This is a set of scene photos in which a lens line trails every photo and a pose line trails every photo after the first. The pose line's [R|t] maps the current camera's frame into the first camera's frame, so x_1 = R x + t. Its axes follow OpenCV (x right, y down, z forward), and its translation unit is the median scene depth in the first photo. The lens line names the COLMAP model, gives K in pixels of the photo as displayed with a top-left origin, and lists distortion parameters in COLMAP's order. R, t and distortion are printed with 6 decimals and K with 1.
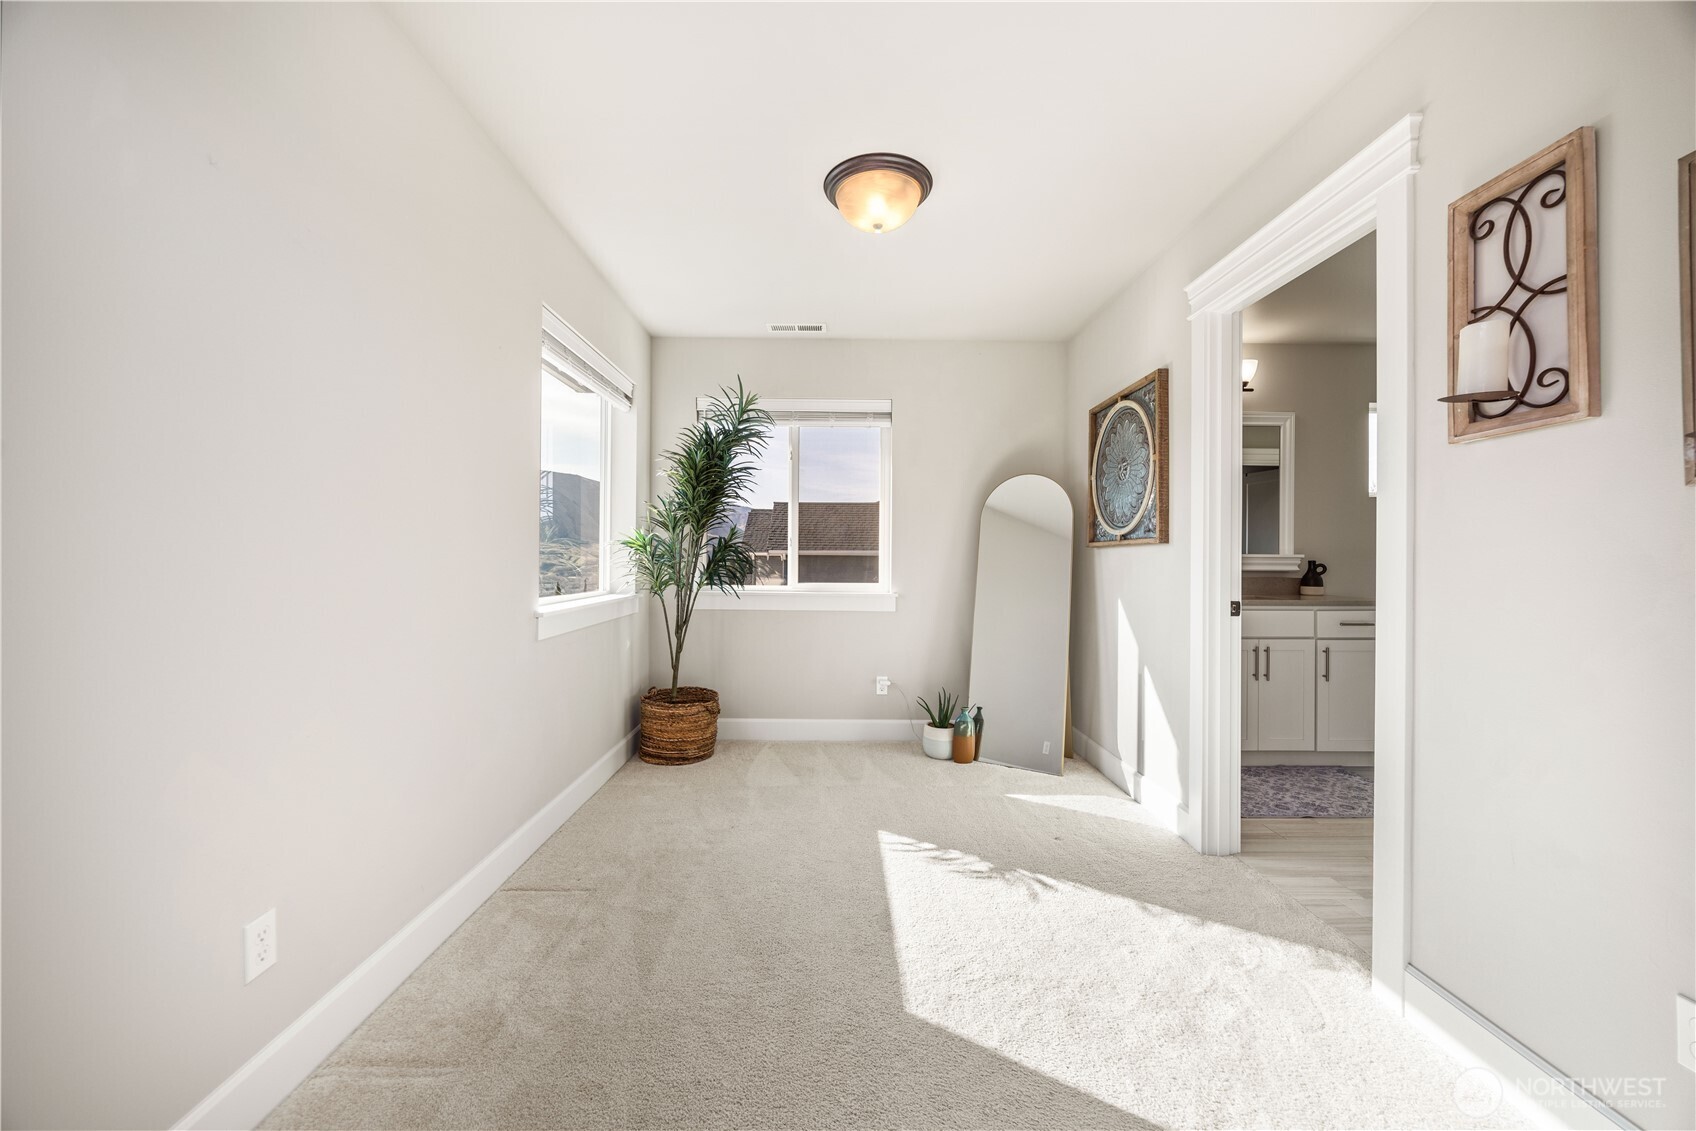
lens RADIAL K [[651.1, 0, 845.7], [0, 651.1, 552.5], [0, 0, 1]] dist [-0.002616, -0.000426]
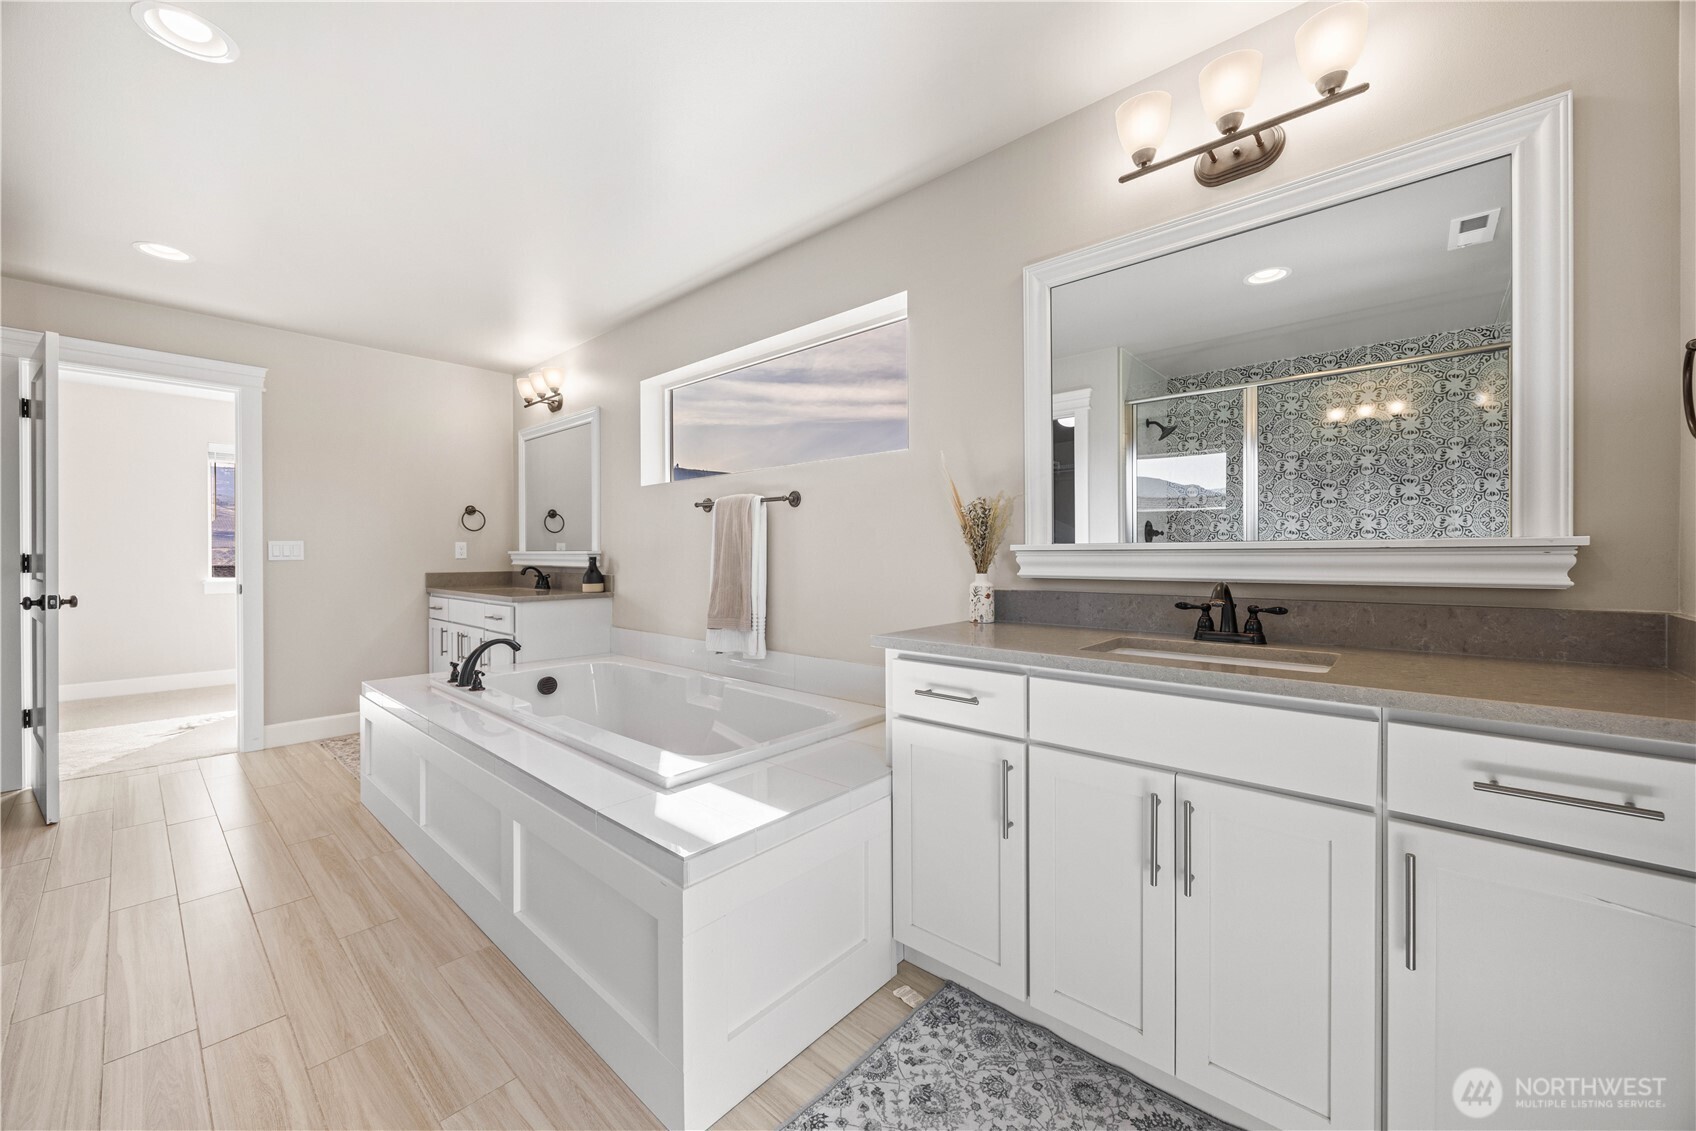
lens RADIAL K [[643.8, 0, 840.4], [0, 643.8, 562.2], [0, 0, 1]] dist [-0.001480, -0.000359]
pose [[0.732433, -0.006151, -0.680812, 0.573372], [0.016576, 0.999824, 0.008800, 0.005850], [0.680638, -0.017731, 0.732406, 0.468657]]
